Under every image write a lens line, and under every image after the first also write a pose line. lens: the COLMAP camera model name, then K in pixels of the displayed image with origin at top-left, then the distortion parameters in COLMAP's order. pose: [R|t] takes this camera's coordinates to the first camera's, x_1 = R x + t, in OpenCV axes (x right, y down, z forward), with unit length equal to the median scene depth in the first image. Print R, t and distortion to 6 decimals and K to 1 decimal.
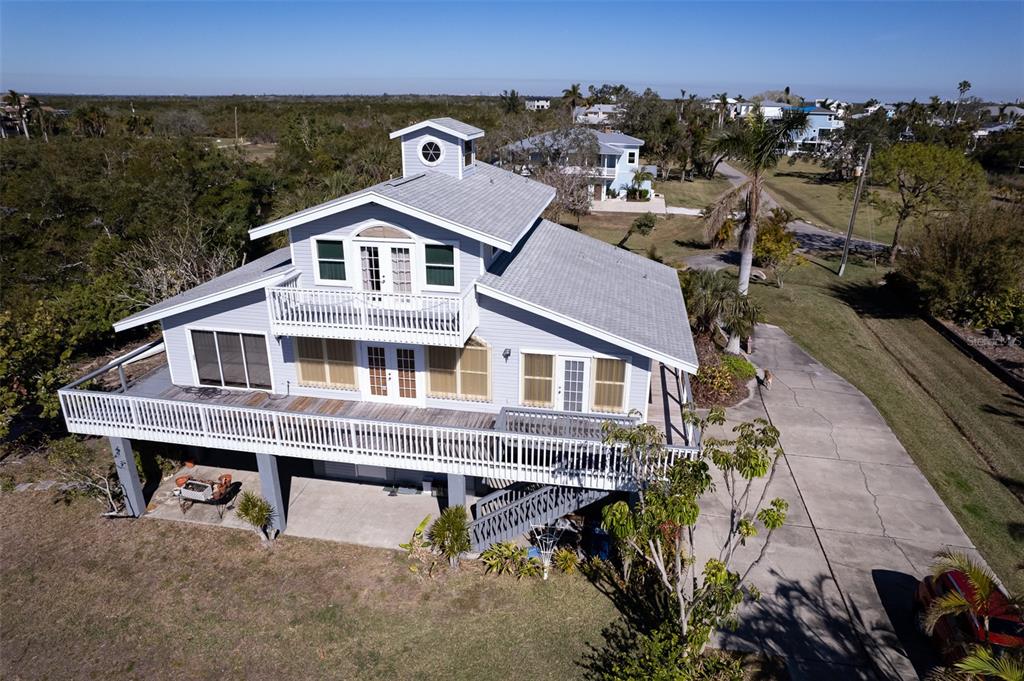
lens RADIAL K [[656.4, 0, 515.5], [0, 656.4, 346.8], [0, 0, 1]] dist [-0.071157, 0.064879]
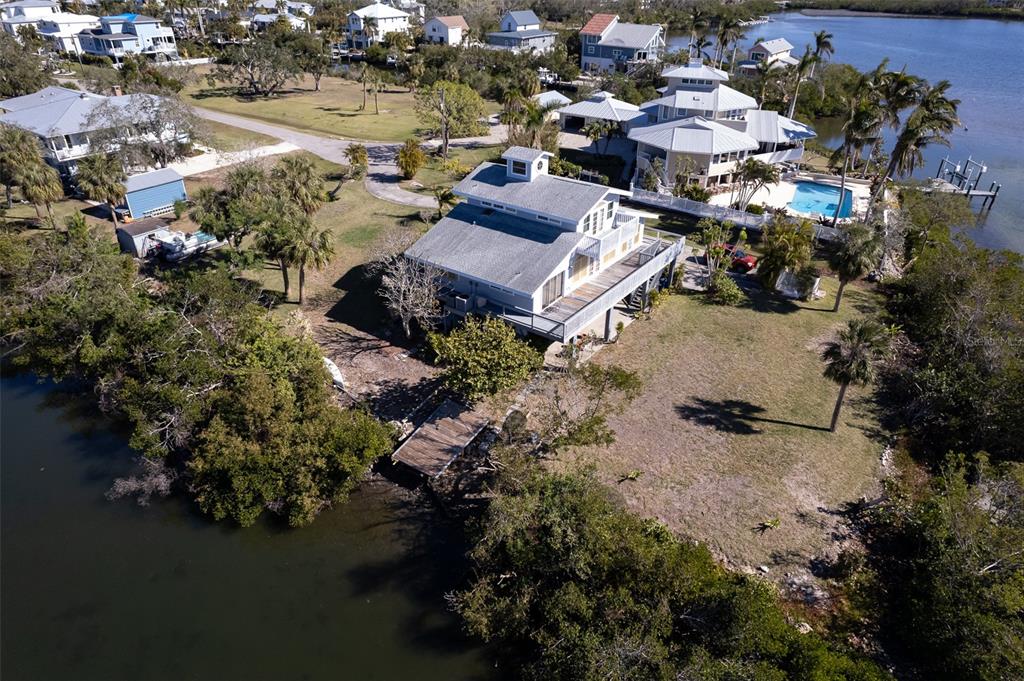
lens RADIAL K [[656.4, 0, 514.4], [0, 656.4, 347.3], [0, 0, 1]] dist [-0.071157, 0.064879]
pose [[0.440788, -0.465791, 0.767297, -2.238512], [0.317569, 0.880459, 0.352053, -0.606639], [-0.839557, 0.088489, 0.536016, 0.016657]]
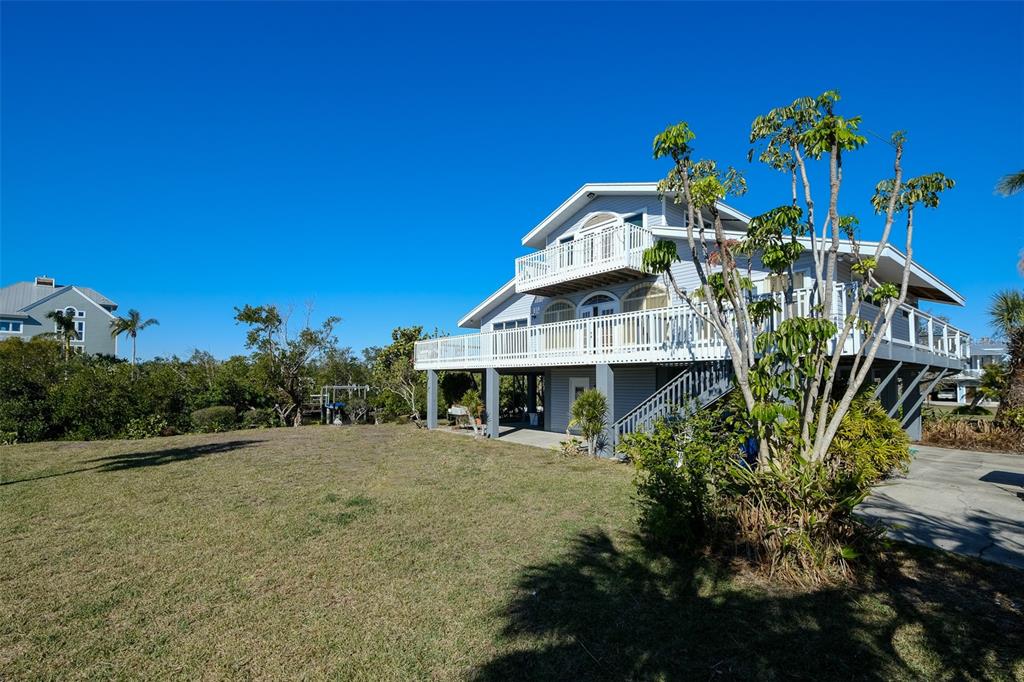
lens RADIAL K [[452.8, 0, 484.1], [0, 452.8, 363.1], [0, 0, 1]] dist [-0.004886, 0.000264]
pose [[0.740990, -0.029535, -0.670866, 0.230553], [-0.240392, 0.921157, -0.306075, 0.409824], [0.627013, 0.388069, 0.675468, 0.303249]]
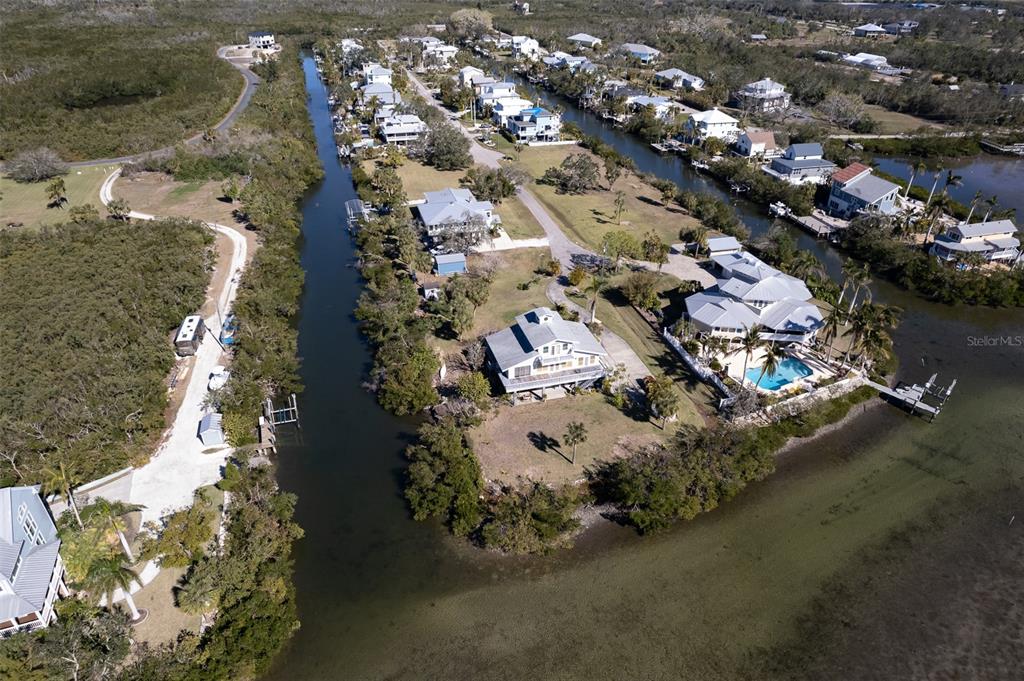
lens RADIAL K [[656.4, 0, 508.1], [0, 656.4, 346.6], [0, 0, 1]] dist [-0.071157, 0.064879]
pose [[0.900365, -0.231726, 0.368301, -2.437384], [0.160610, 0.963617, 0.213650, -1.306369], [-0.404409, -0.133211, 0.904825, -3.620306]]
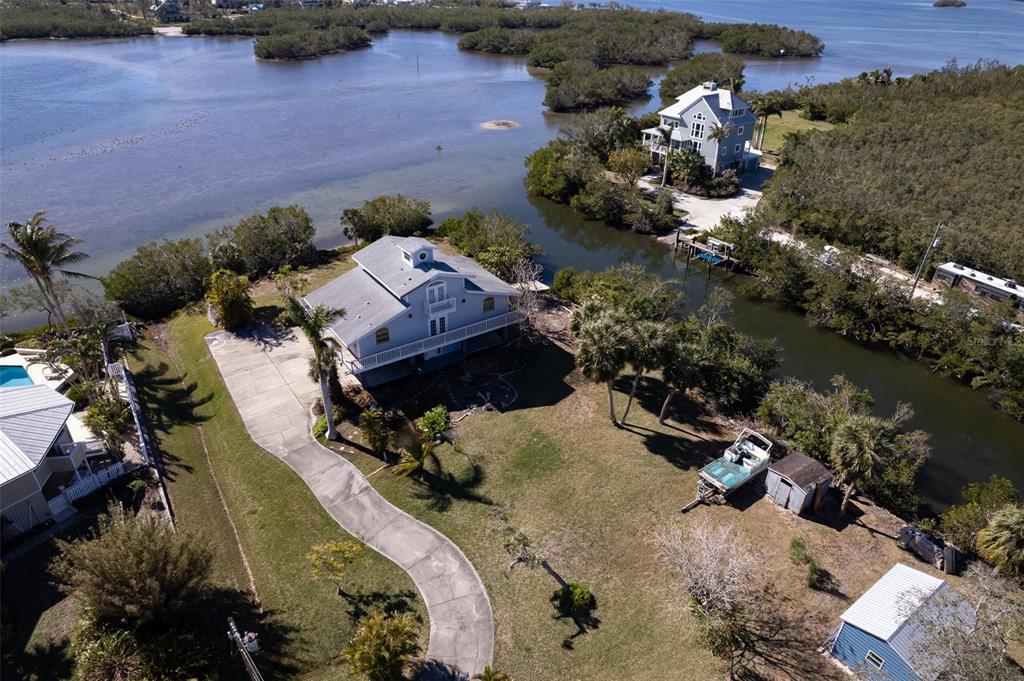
lens RADIAL K [[656.4, 0, 515.9], [0, 656.4, 345.1], [0, 0, 1]] dist [-0.071157, 0.064879]
pose [[-0.713708, 0.338543, -0.613196, 1.491058], [-0.275442, 0.669262, 0.690087, -2.219952], [0.644013, 0.661421, -0.384409, 2.847828]]
